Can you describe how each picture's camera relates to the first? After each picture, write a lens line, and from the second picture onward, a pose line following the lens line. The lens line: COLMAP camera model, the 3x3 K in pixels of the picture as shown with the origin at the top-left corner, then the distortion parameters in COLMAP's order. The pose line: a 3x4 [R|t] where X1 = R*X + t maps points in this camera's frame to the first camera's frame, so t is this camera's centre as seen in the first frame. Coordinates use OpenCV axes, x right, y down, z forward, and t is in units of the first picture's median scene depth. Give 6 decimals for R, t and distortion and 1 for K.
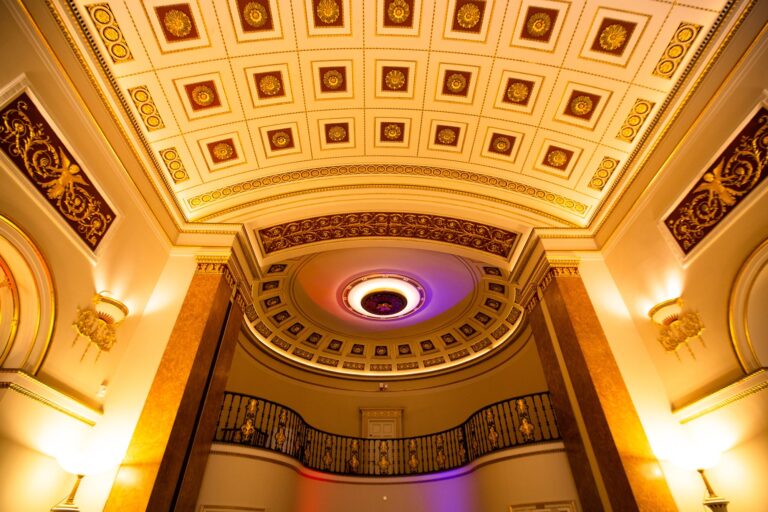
lens RADIAL K [[368.0, 0, 386.9], [0, 368.0, 275.9], [0, 0, 1]] dist [0.010977, 0.000717]
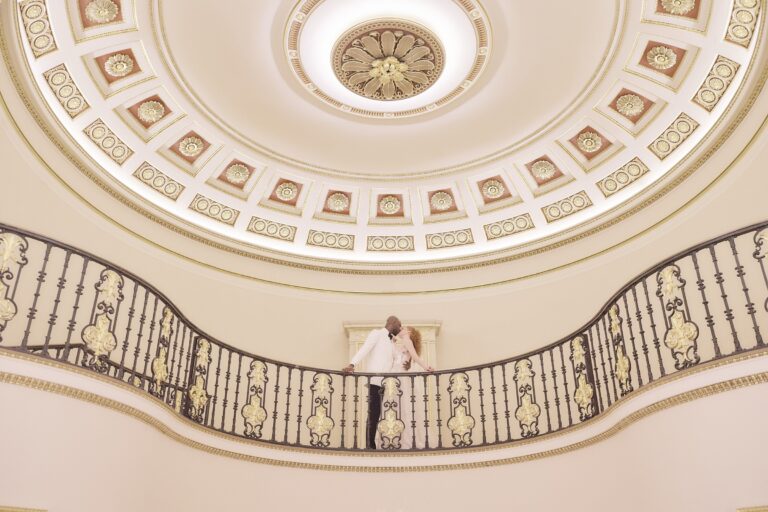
lens RADIAL K [[638.0, 0, 385.7], [0, 638.0, 277.4], [0, 0, 1]] dist [0.006045, 0.004761]
pose [[0.998392, -0.014101, -0.054897, 0.024695], [0.023733, 0.983568, 0.178972, 0.179490], [0.051472, -0.179987, 0.982321, 0.264993]]
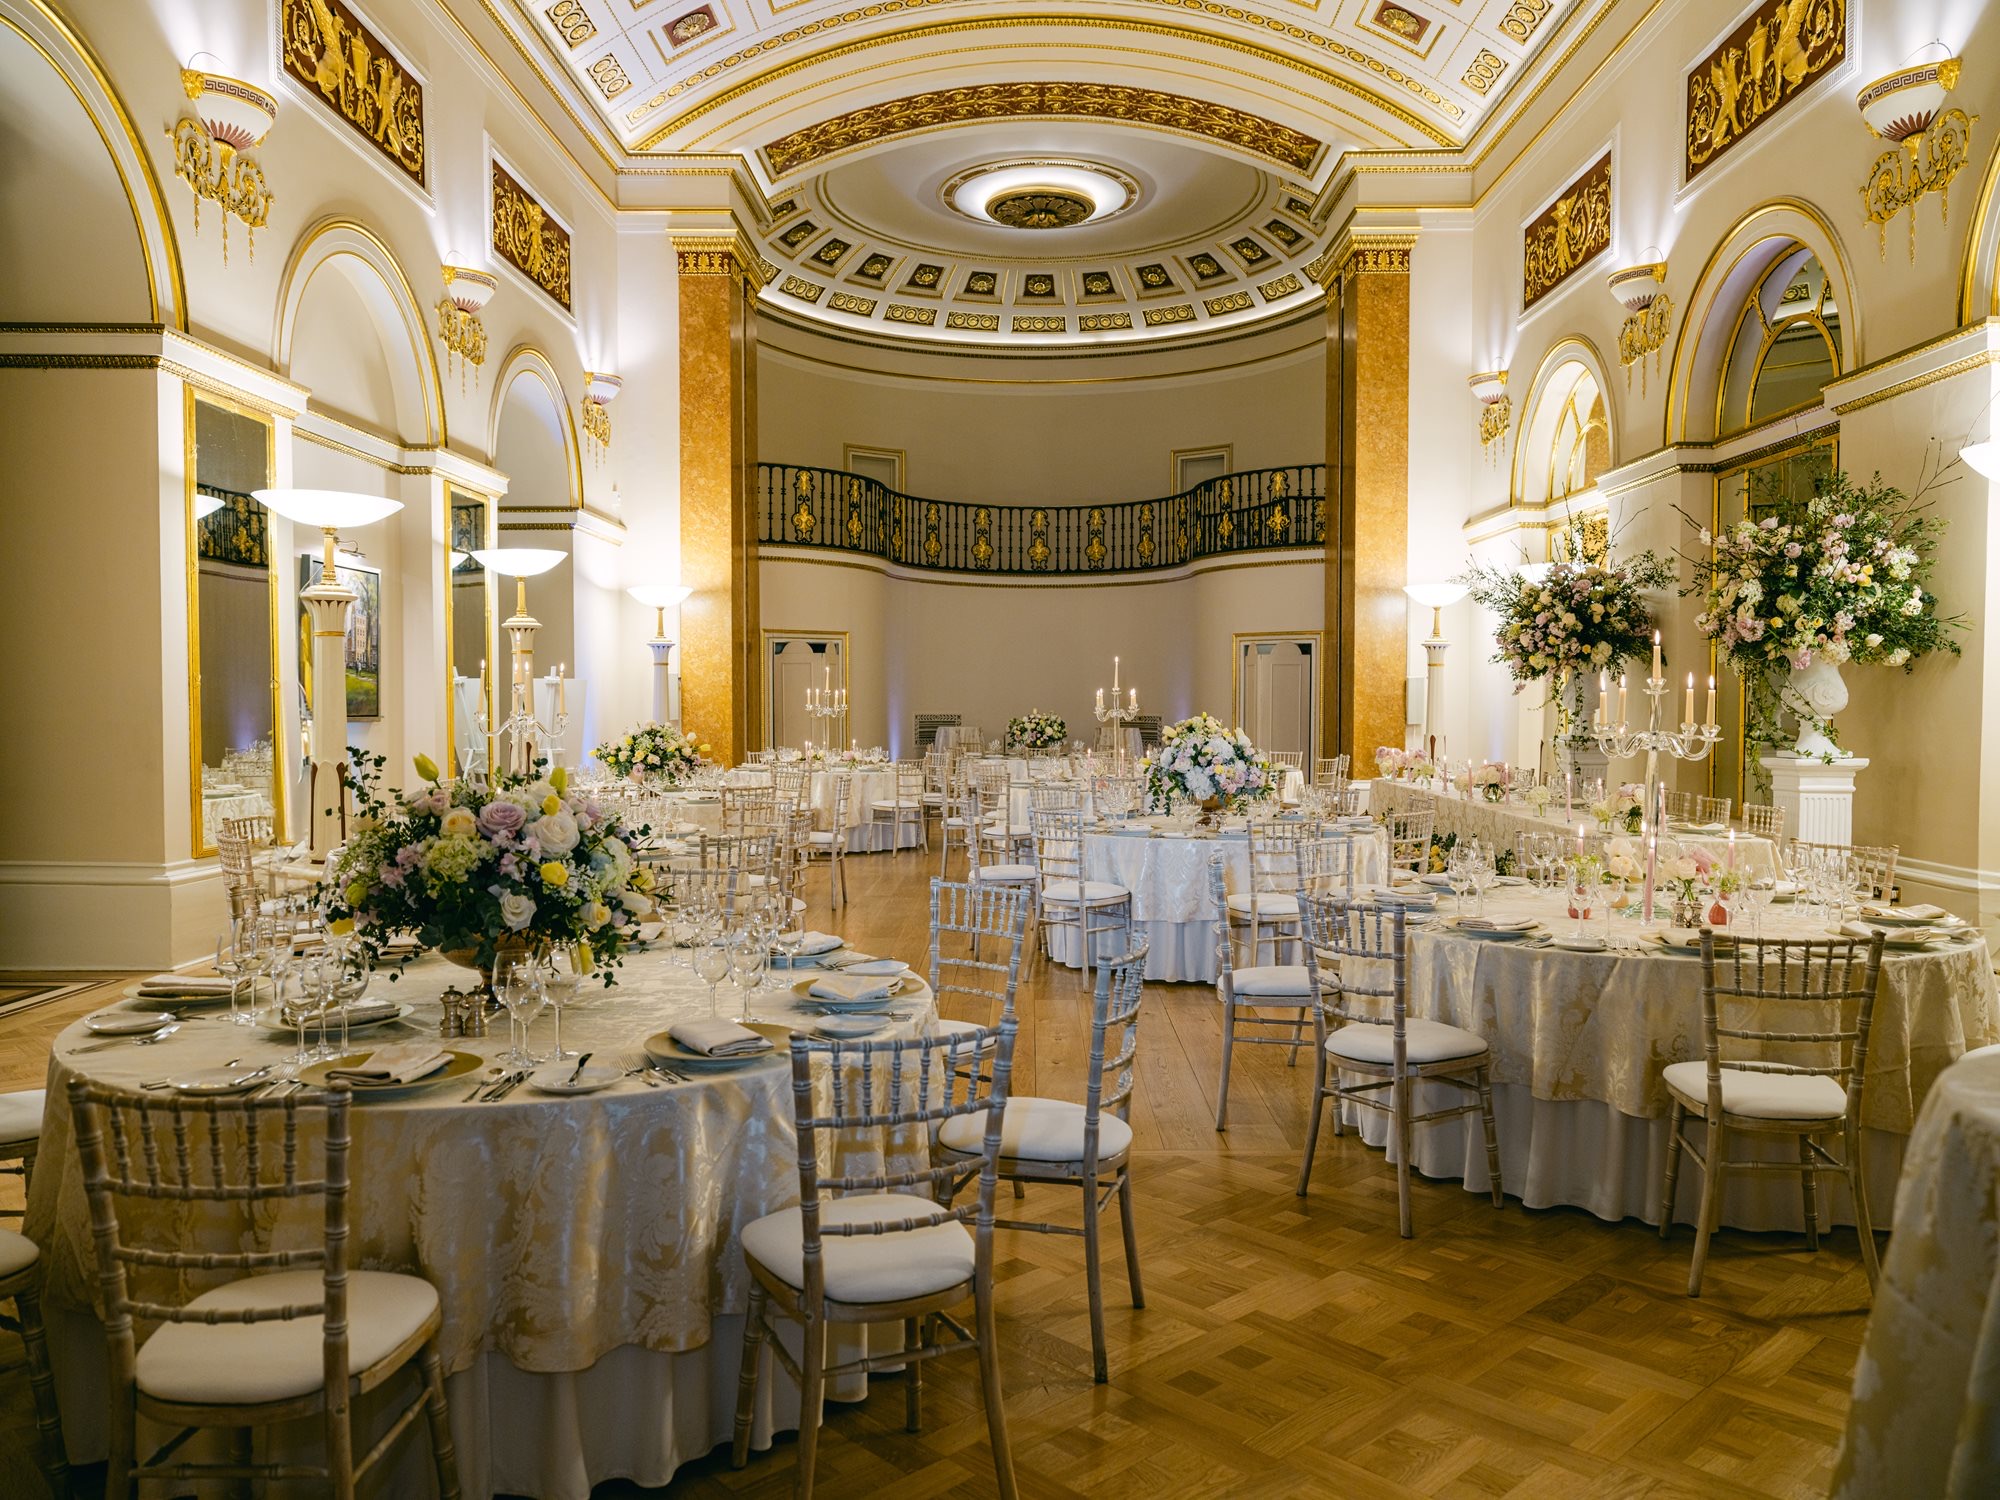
lens RADIAL K [[1466.8, 0, 1011.1], [0, 1466.8, 743.3], [0, 0, 1]] dist [0.001613, -0.001643]
pose [[0.998305, 0.019031, -0.054996, 0.061288], [0.020447, 0.770068, 0.637635, -0.522521], [0.054486, -0.637678, 0.768373, -0.663074]]
